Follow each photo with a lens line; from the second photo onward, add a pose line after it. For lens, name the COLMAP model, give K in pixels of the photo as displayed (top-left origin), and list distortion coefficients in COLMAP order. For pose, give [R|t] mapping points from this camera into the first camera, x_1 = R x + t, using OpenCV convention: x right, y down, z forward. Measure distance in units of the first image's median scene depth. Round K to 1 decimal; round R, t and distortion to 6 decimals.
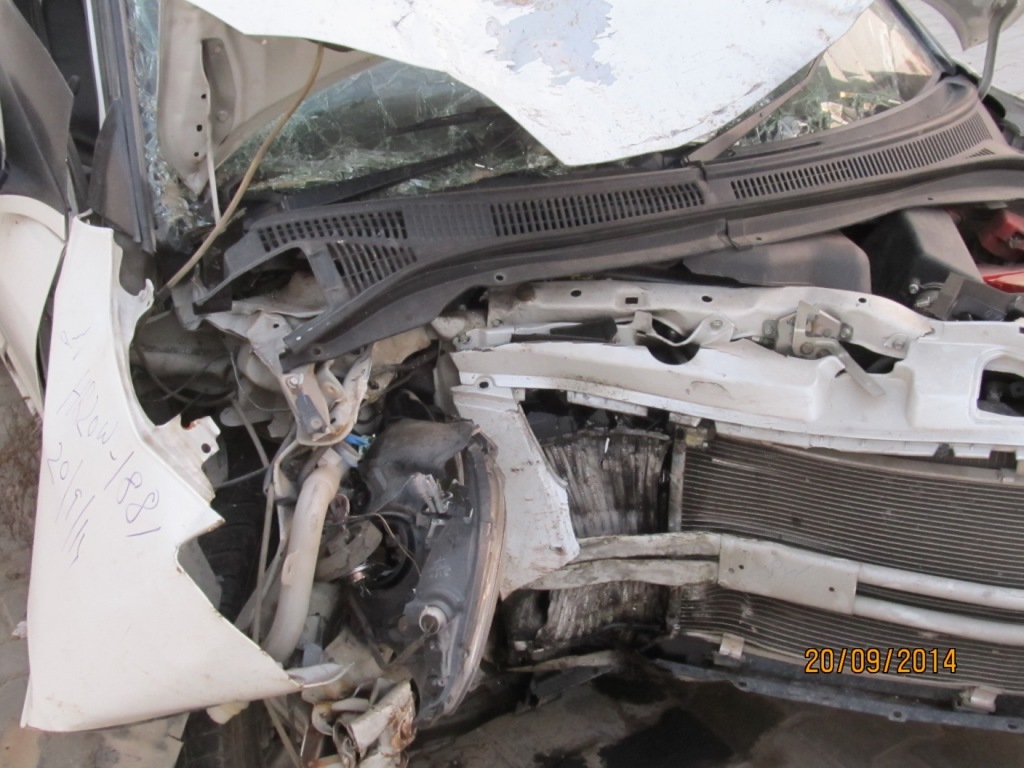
lens RADIAL K [[1317.1, 0, 512.0], [0, 1317.1, 384.0], [0, 0, 1]] dist [-0.077932, 0.123843]
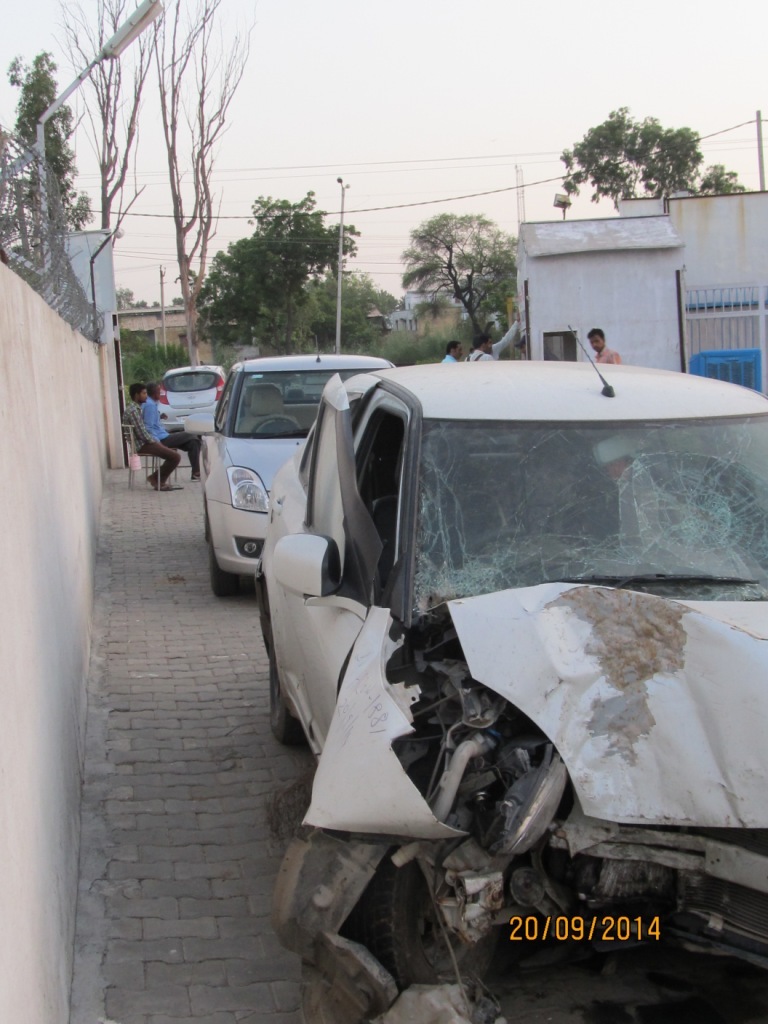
lens RADIAL K [[1317.1, 0, 384.0], [0, 1317.1, 512.0], [0, 0, 1]] dist [-0.077932, 0.123843]
pose [[0.943922, 0.081524, -0.319944, 0.270277], [-0.181272, 0.937886, -0.295821, 0.292651], [0.275955, 0.337229, 0.900070, -0.732575]]
